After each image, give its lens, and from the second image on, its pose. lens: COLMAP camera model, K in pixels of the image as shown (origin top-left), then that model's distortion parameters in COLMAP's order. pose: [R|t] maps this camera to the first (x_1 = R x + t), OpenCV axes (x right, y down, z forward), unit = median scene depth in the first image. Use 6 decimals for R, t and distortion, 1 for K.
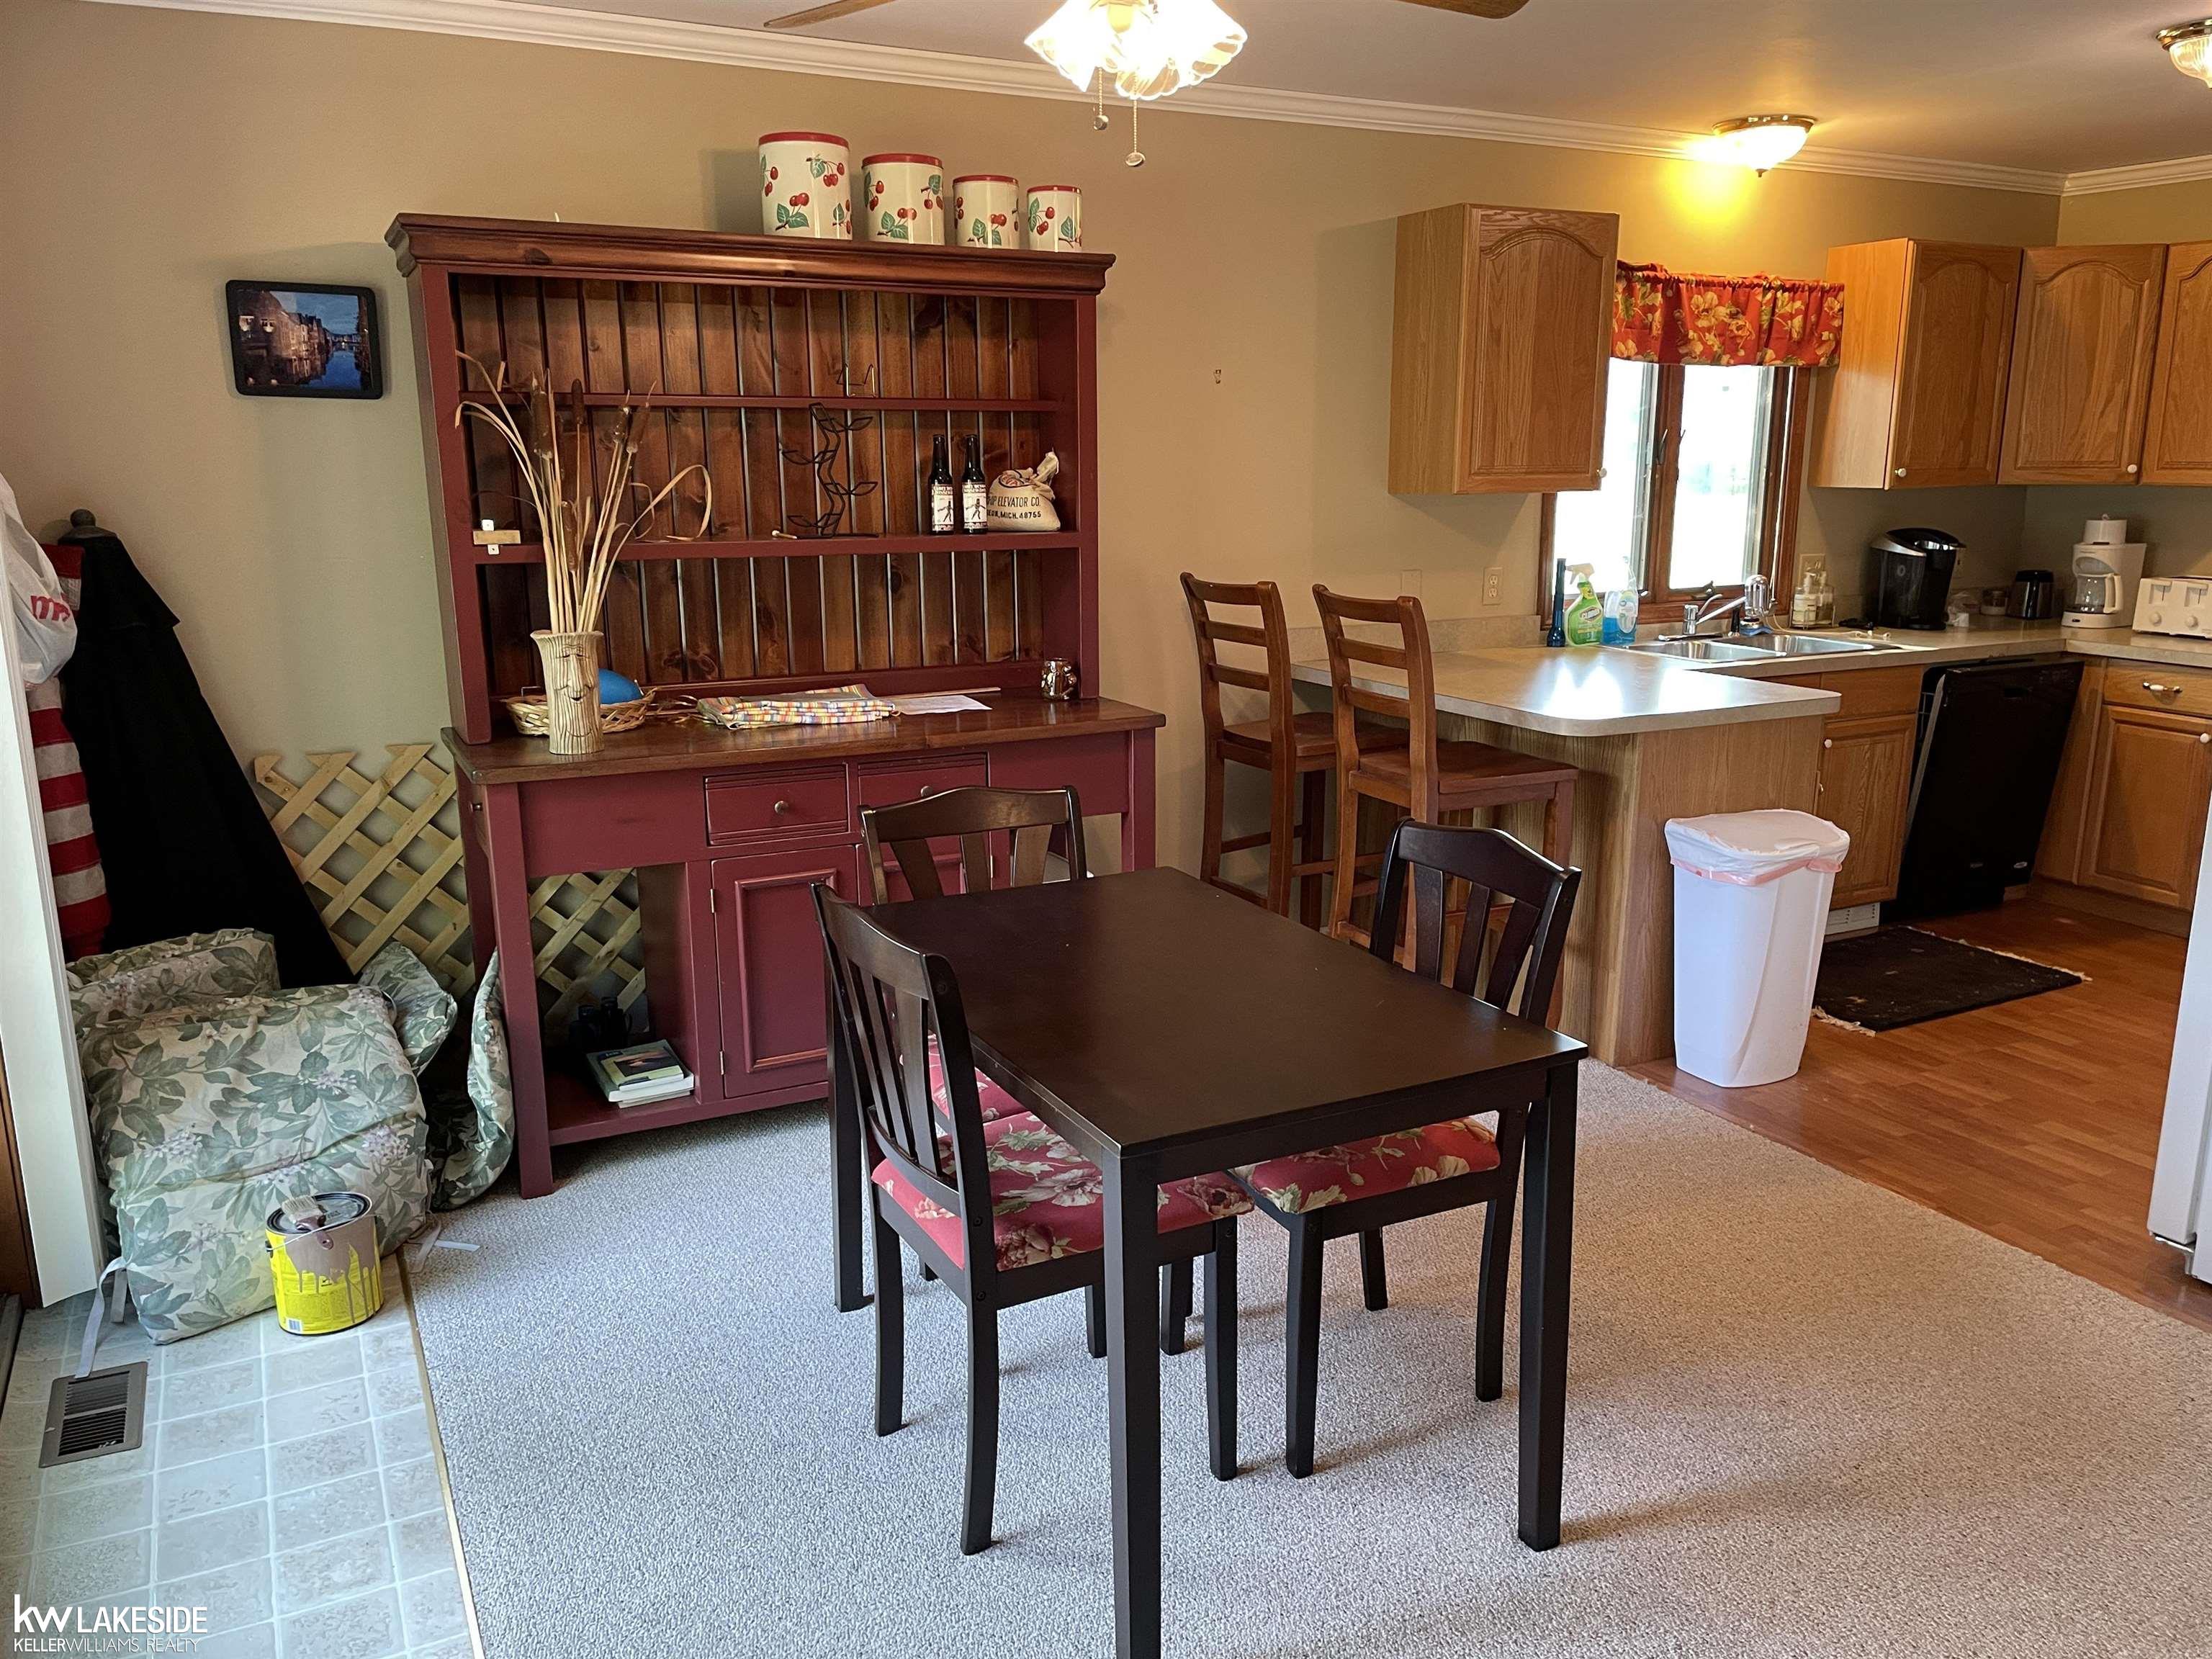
lens RADIAL K [[1709.9, 0, 1114.0], [0, 1709.9, 835.9], [0, 0, 1]] dist [0.002739, 0.007027]
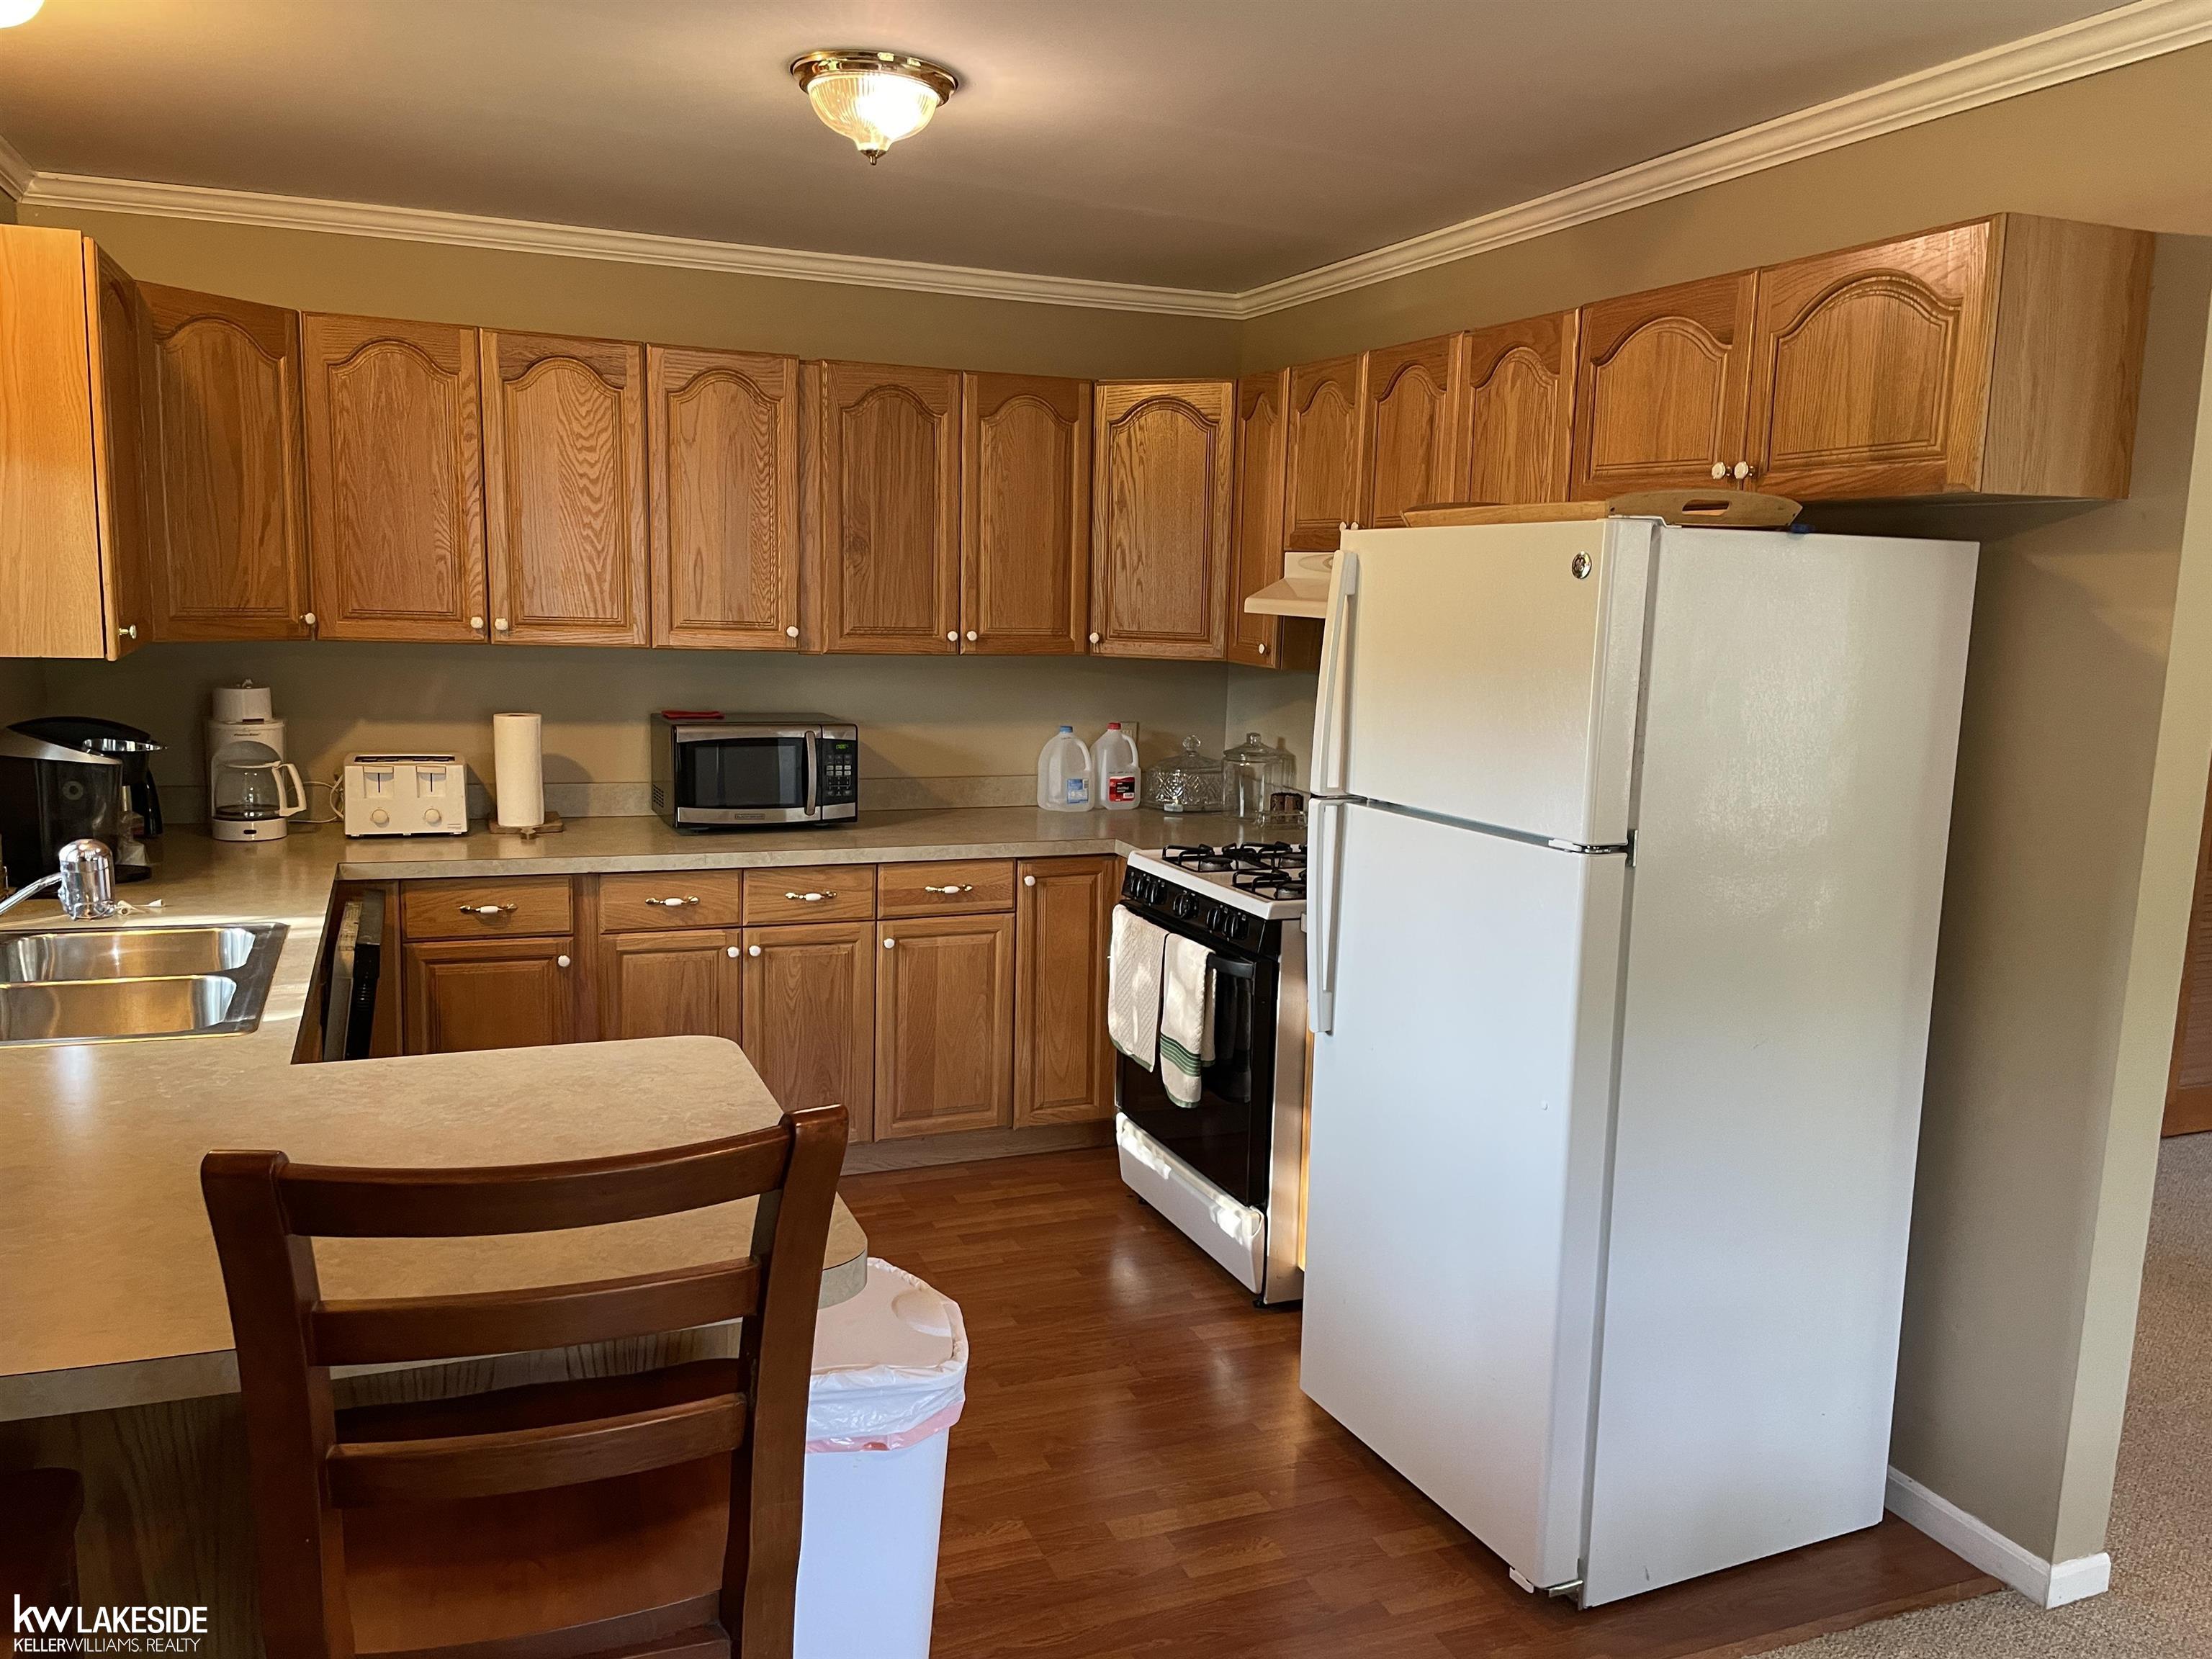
lens RADIAL K [[1709.9, 0, 1110.8], [0, 1709.9, 818.6], [0, 0, 1]] dist [0.002739, 0.007027]
pose [[0.070781, -0.125595, 0.989553, -0.108173], [0.196285, 0.974399, 0.109632, -0.154113], [-0.977989, 0.186475, 0.093622, 0.659574]]
